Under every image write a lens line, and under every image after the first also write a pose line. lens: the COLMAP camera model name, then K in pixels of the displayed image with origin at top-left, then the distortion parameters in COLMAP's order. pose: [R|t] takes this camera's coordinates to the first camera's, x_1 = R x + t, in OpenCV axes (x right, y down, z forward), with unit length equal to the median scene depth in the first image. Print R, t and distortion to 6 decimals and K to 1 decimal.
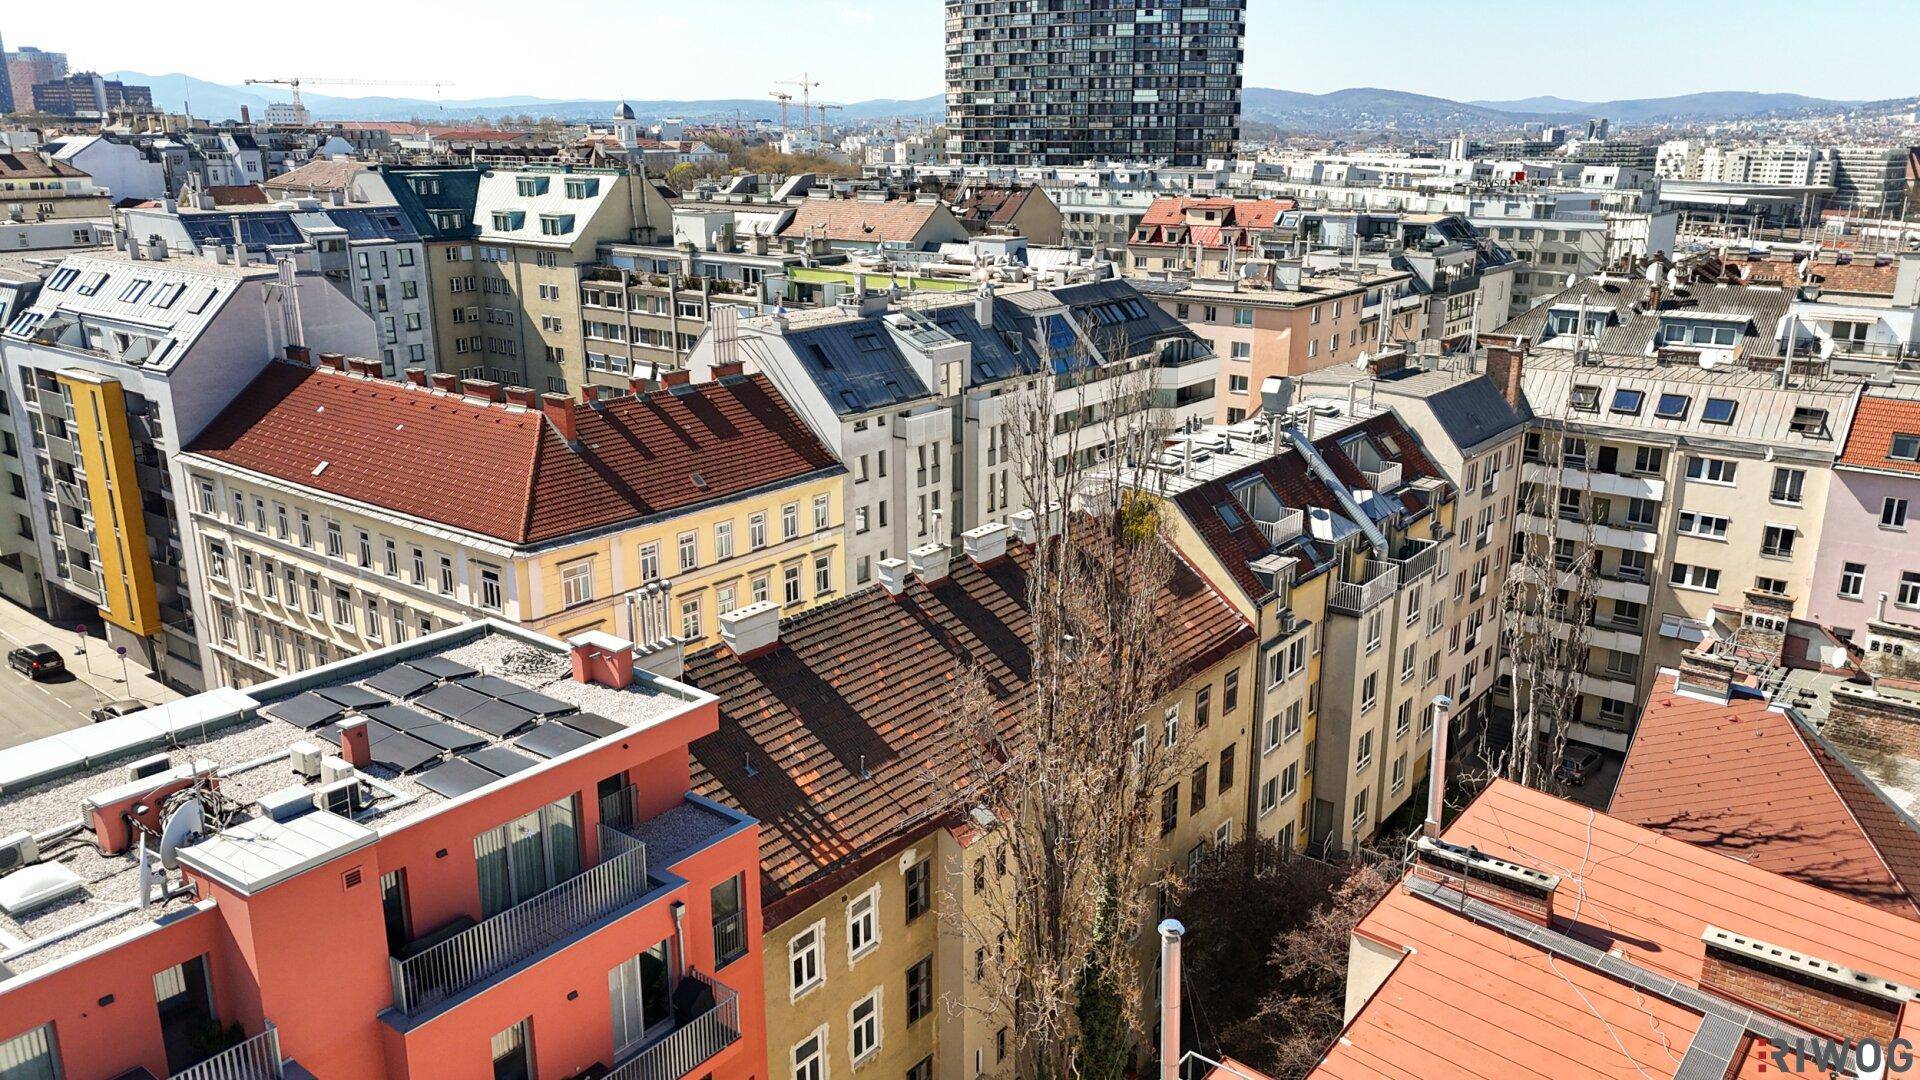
lens RADIAL K [[1409.1, 0, 957.8], [0, 1409.1, 554.7], [0, 0, 1]] dist [0.072820, -0.069835]
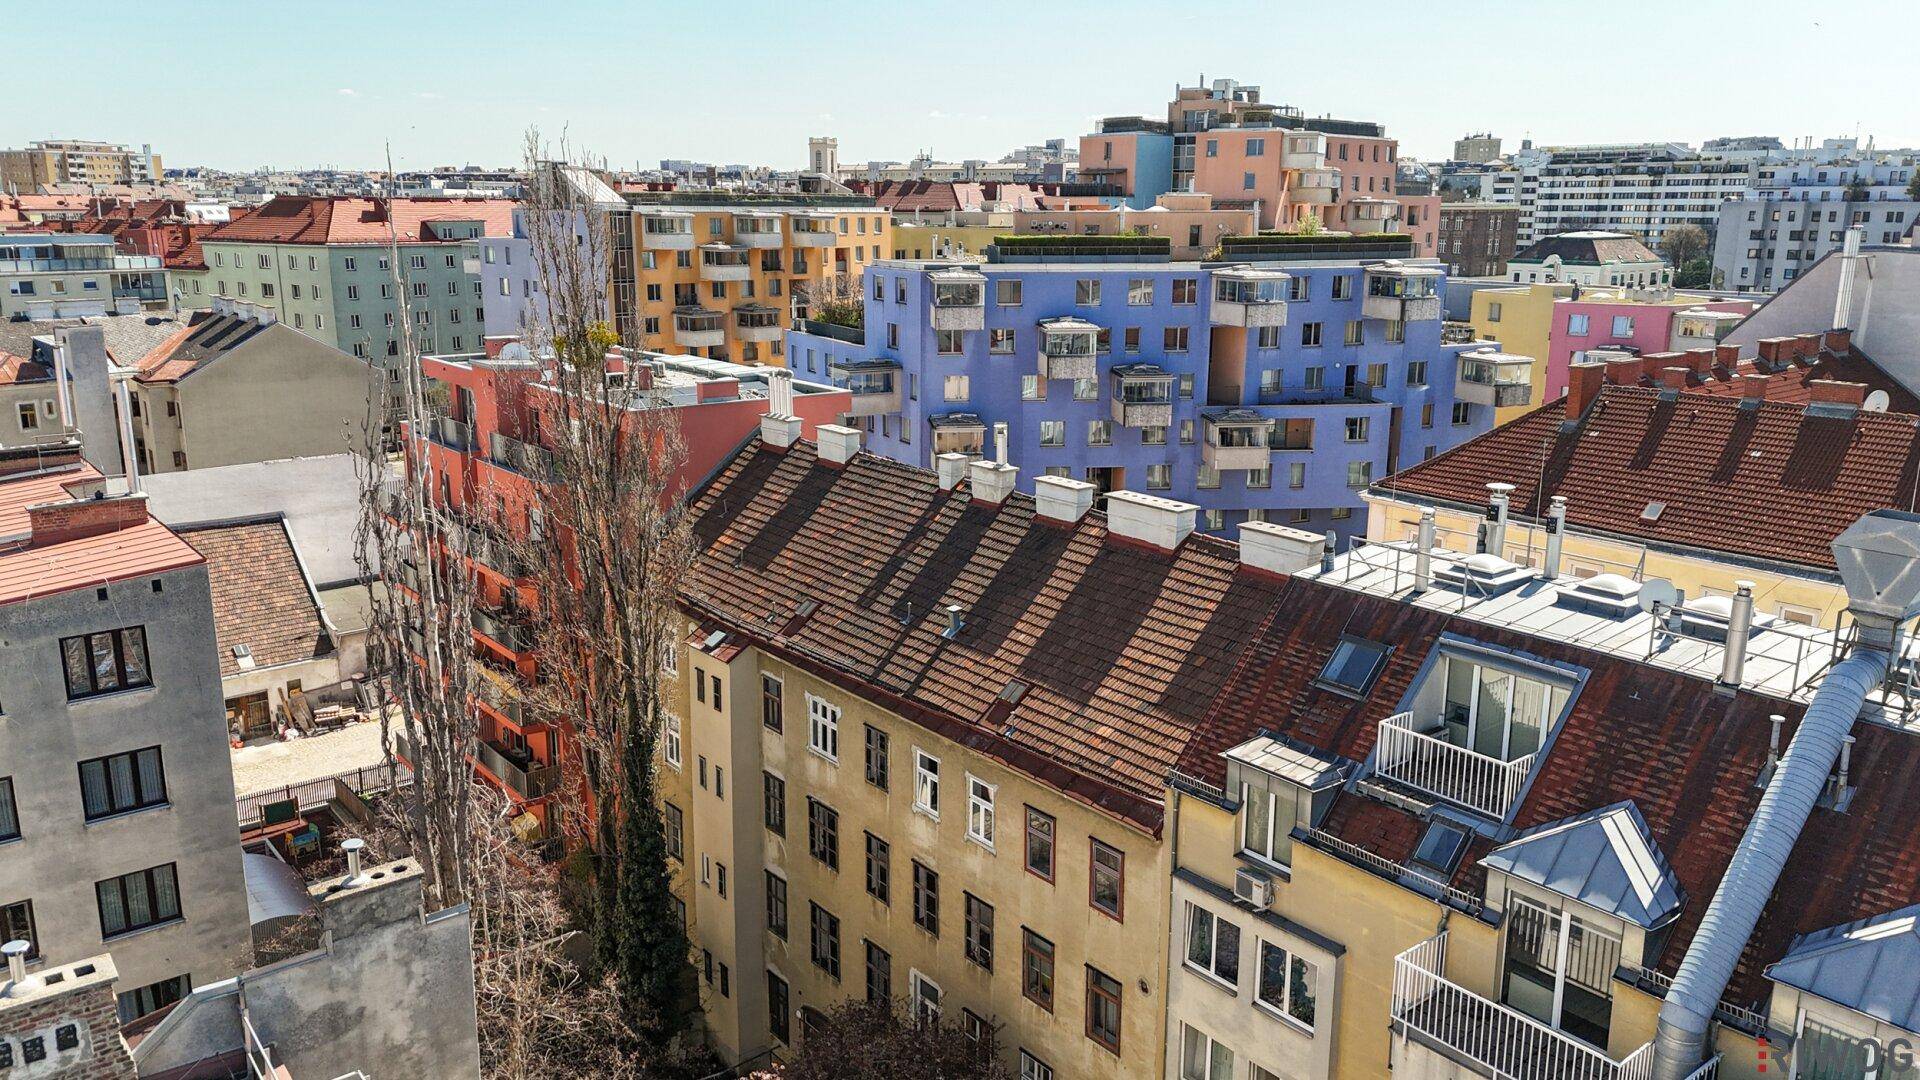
lens RADIAL K [[1418.9, 0, 958.5], [0, 1418.9, 537.6], [0, 0, 1]] dist [0.099025, -0.104848]
pose [[-0.224650, 0.223800, -0.948391, 0.700143], [-0.288469, 0.914369, 0.284103, -0.174184], [0.930762, 0.337405, -0.140854, 0.927907]]
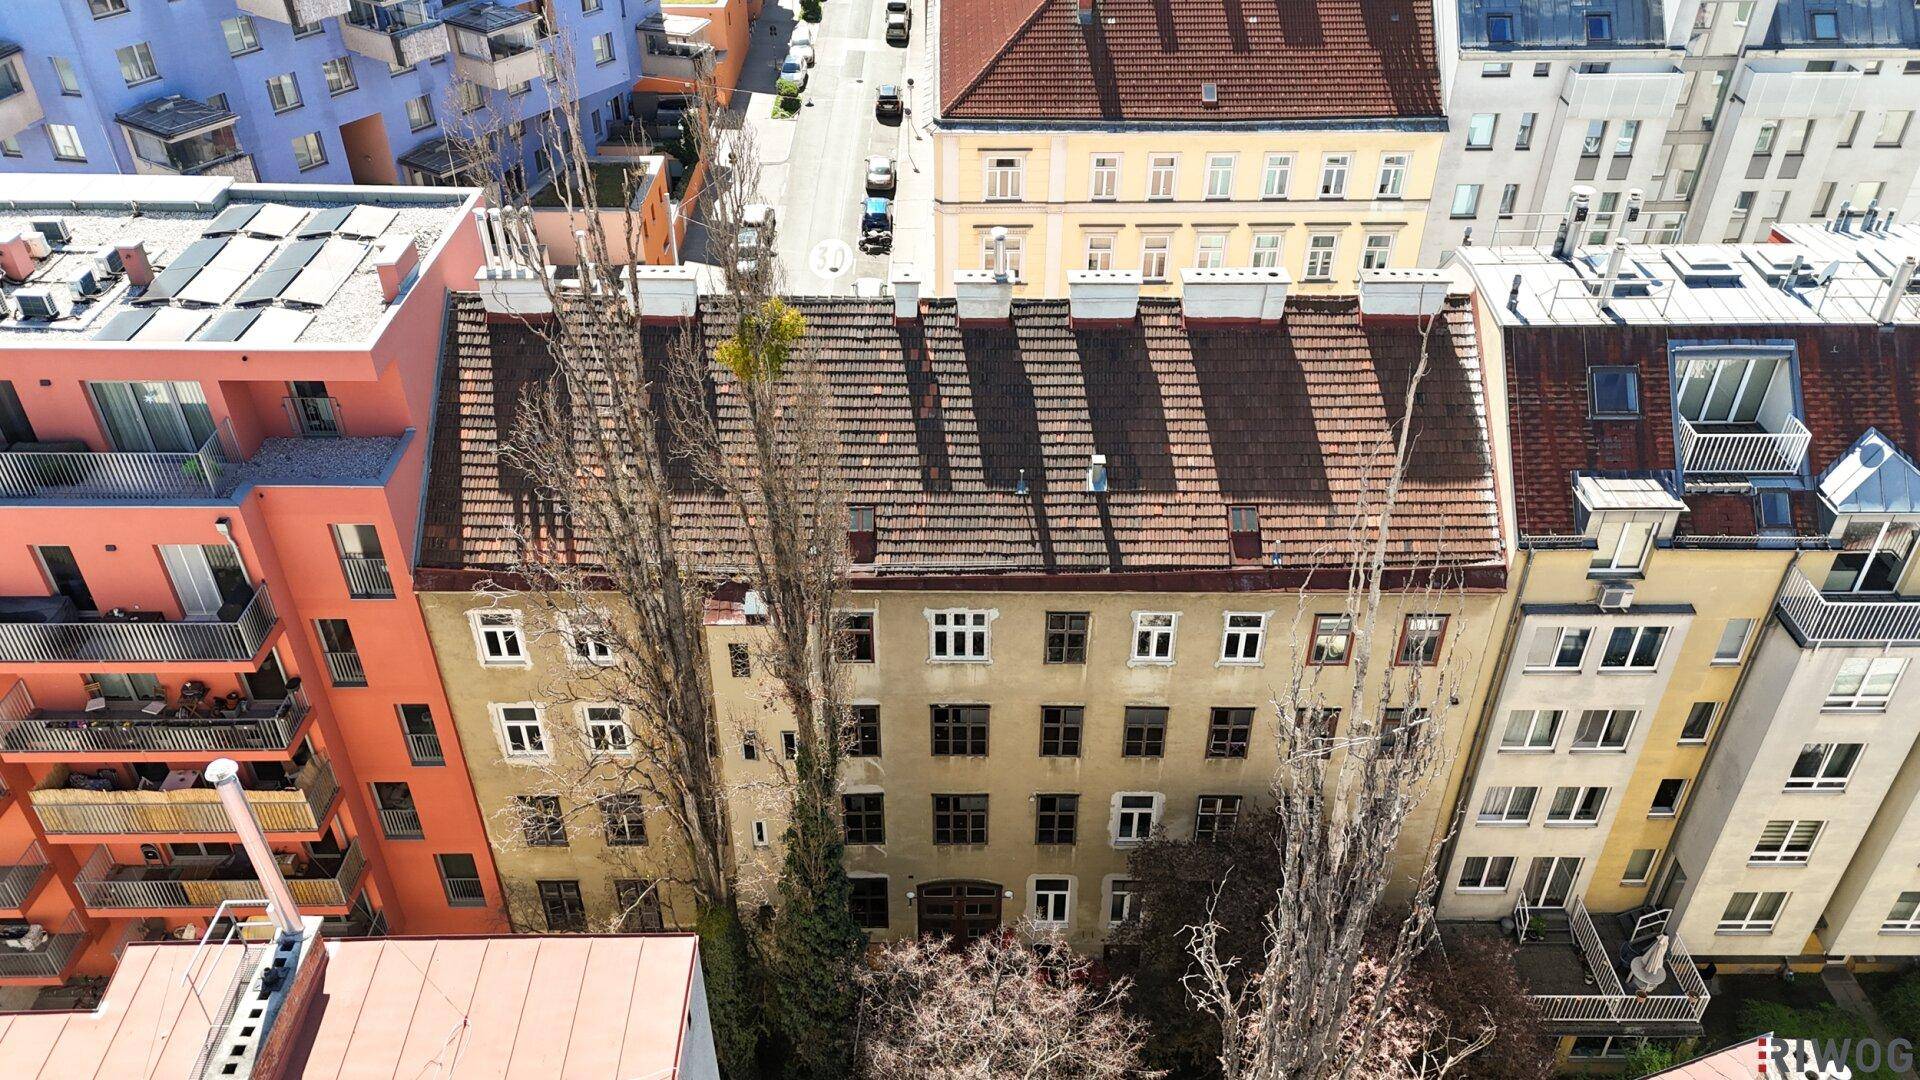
lens RADIAL K [[1418.9, 0, 958.5], [0, 1418.9, 537.6], [0, 0, 1]] dist [0.099025, -0.104848]
pose [[0.620725, 0.461582, -0.633753, 0.436339], [-0.229865, 0.879949, 0.415754, -0.163421], [0.749575, -0.112392, 0.652307, 0.388996]]
